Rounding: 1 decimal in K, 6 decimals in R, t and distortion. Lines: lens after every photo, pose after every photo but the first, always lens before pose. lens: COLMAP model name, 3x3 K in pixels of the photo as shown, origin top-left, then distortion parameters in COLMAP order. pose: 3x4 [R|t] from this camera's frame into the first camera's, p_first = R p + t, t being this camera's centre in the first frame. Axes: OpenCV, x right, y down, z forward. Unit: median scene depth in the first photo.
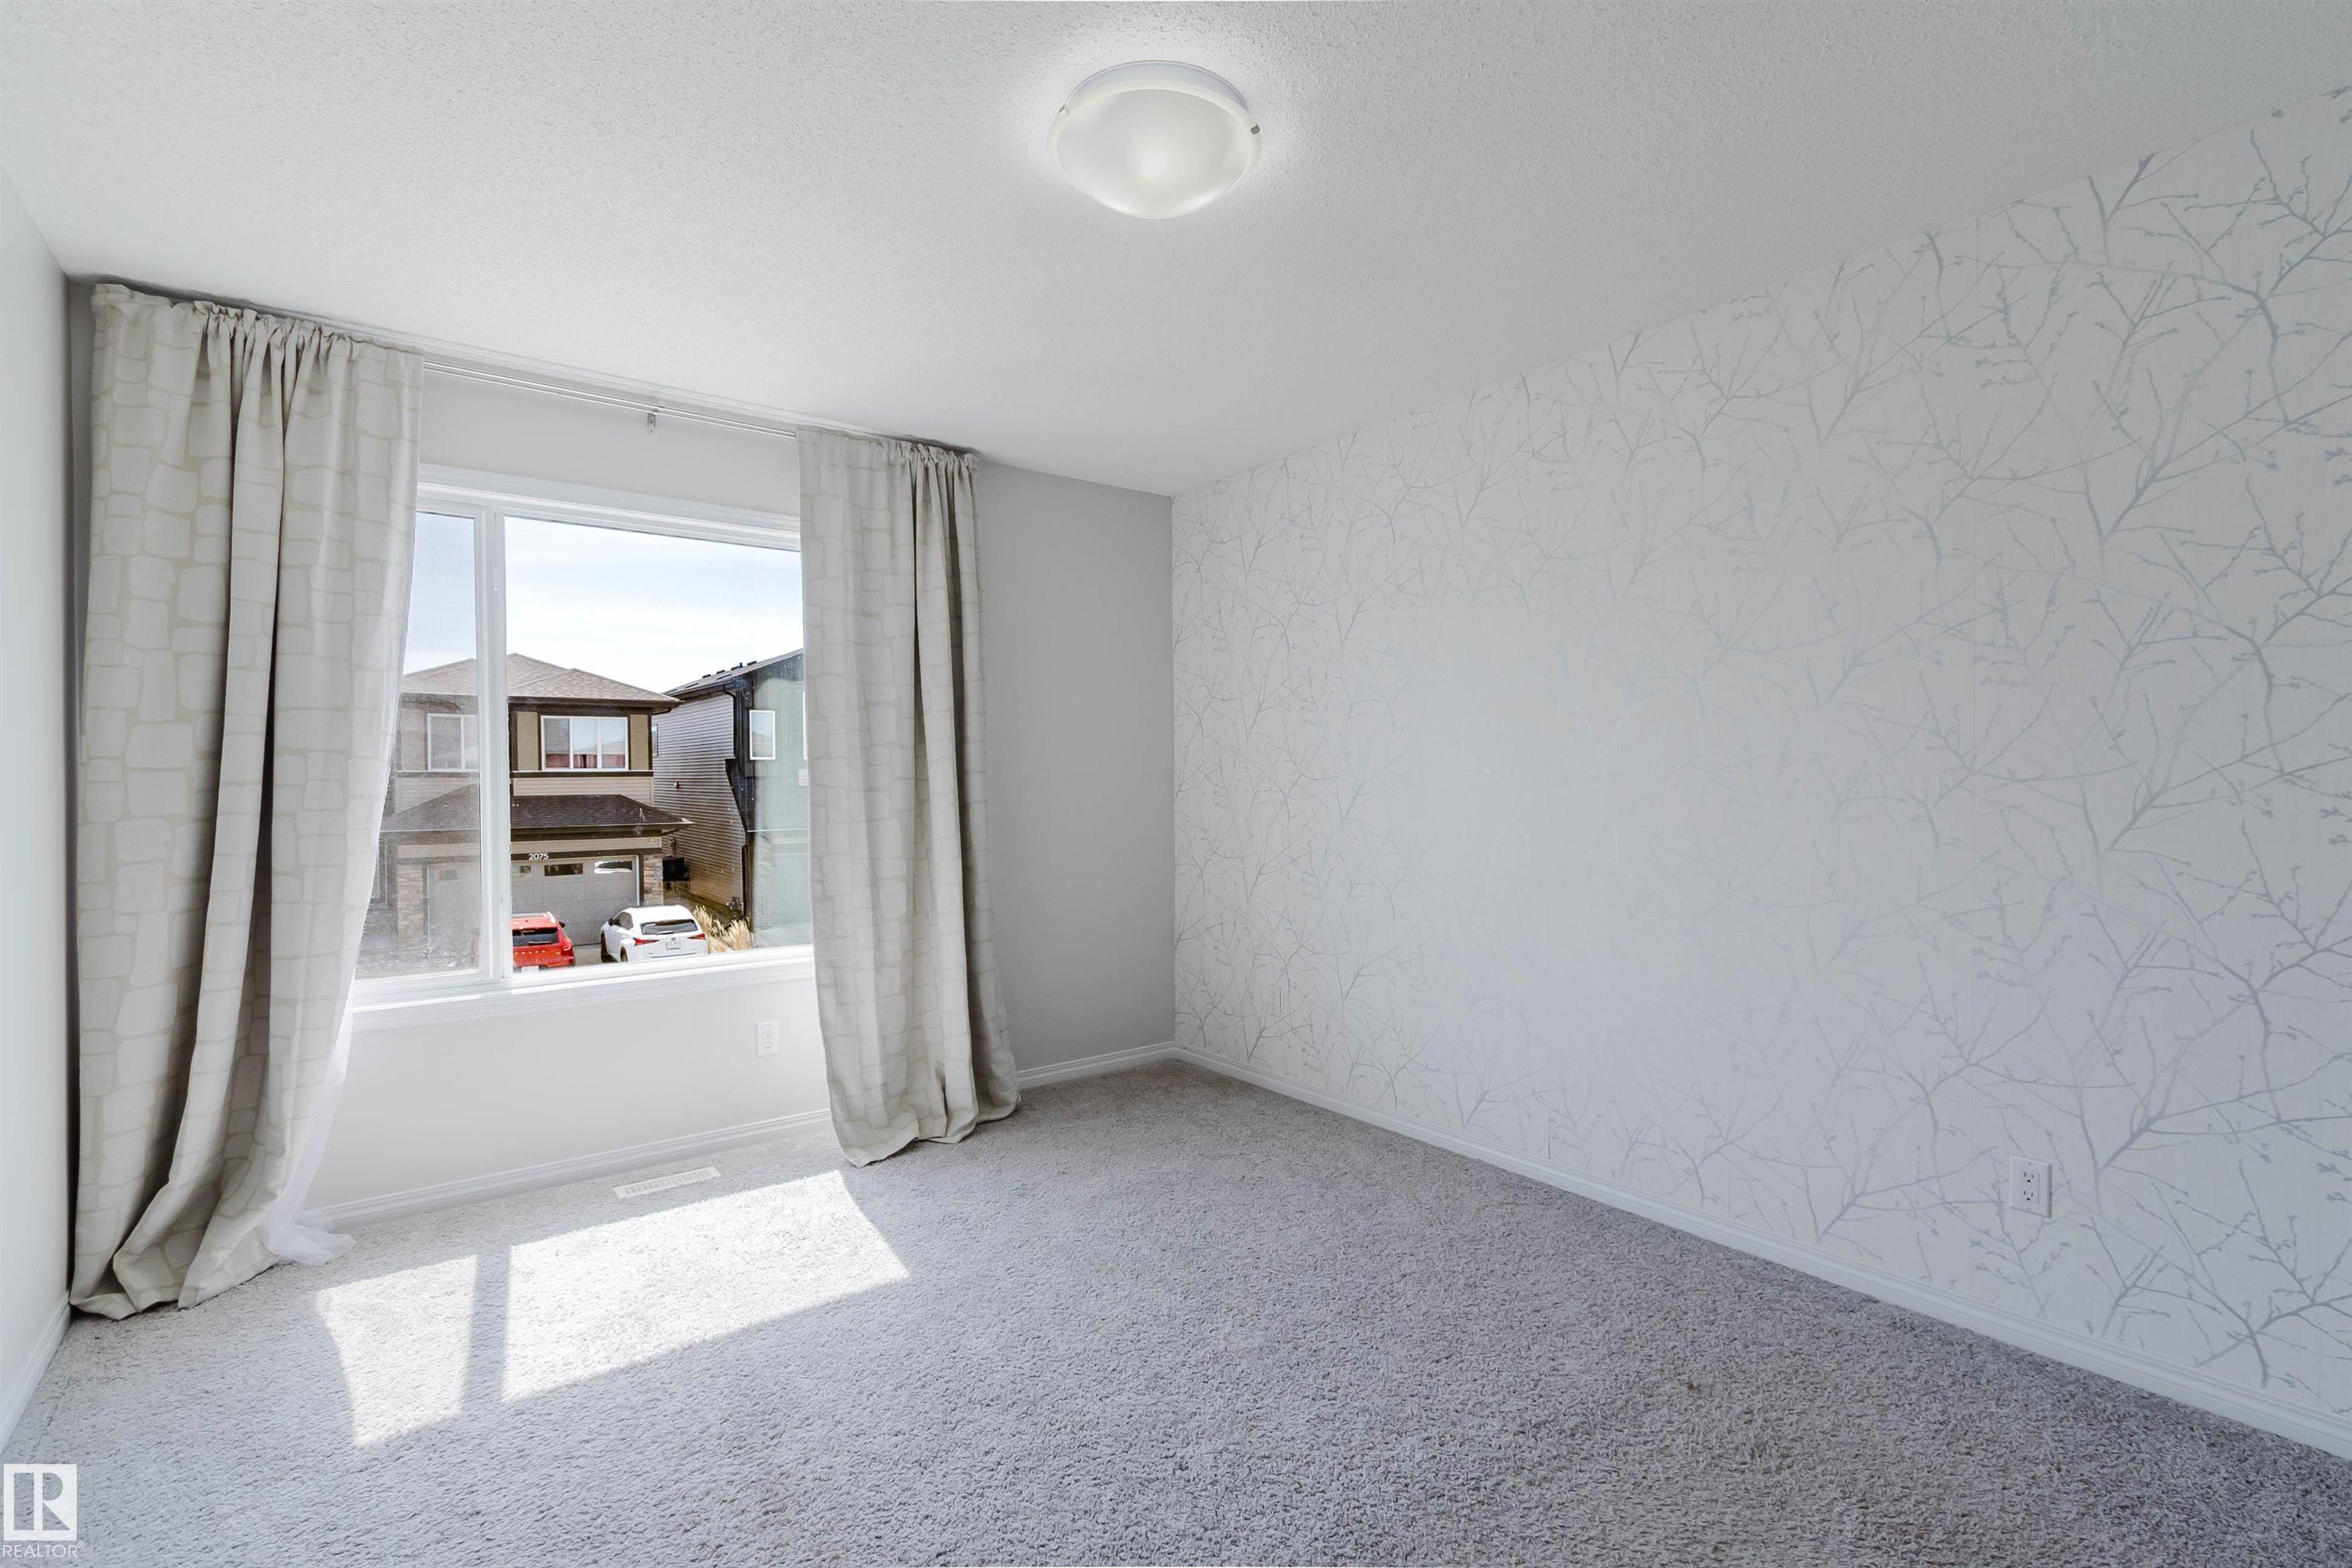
lens RADIAL K [[1121.3, 0, 1176.0], [0, 1121.3, 784.0], [0, 0, 1]] dist [0.003779, 0.000204]
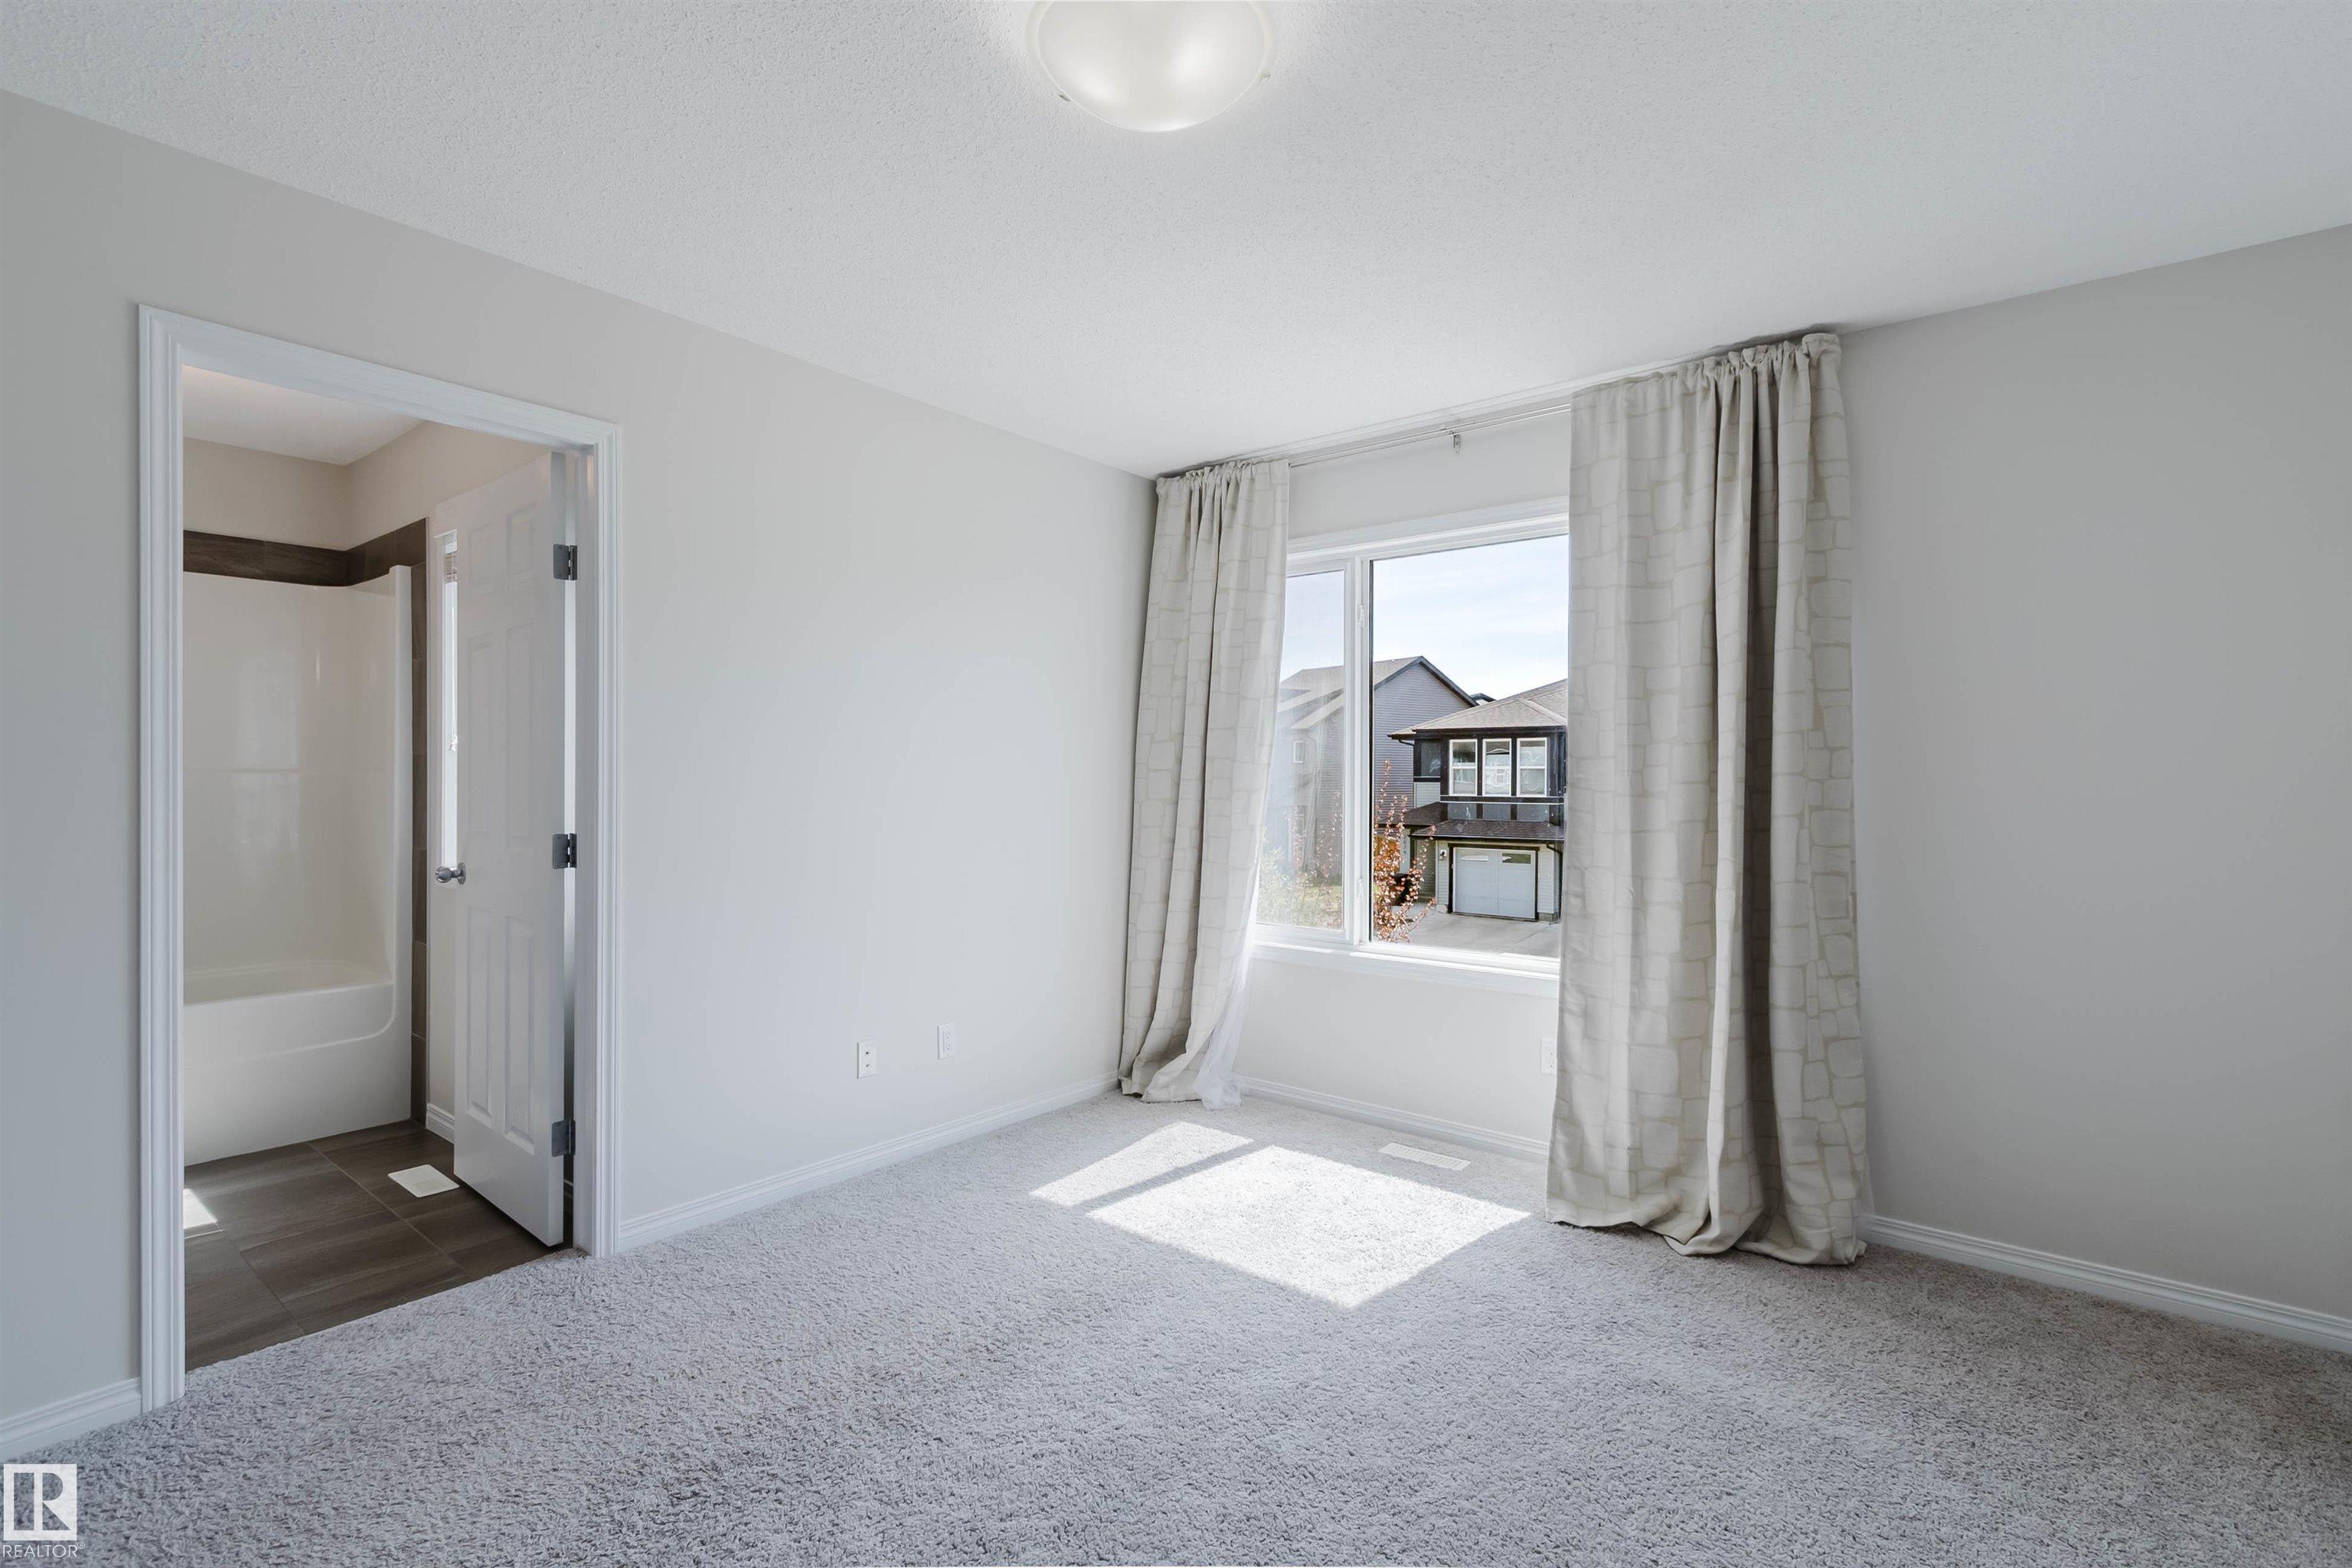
lens RADIAL K [[1121.3, 0, 1176.0], [0, 1121.3, 784.0], [0, 0, 1]] dist [0.003779, 0.000204]
pose [[0.191895, 0.014133, -0.981314, 0.500525], [-0.011977, 0.999856, 0.012058, -0.009638], [0.981342, 0.009440, 0.192037, 0.512790]]
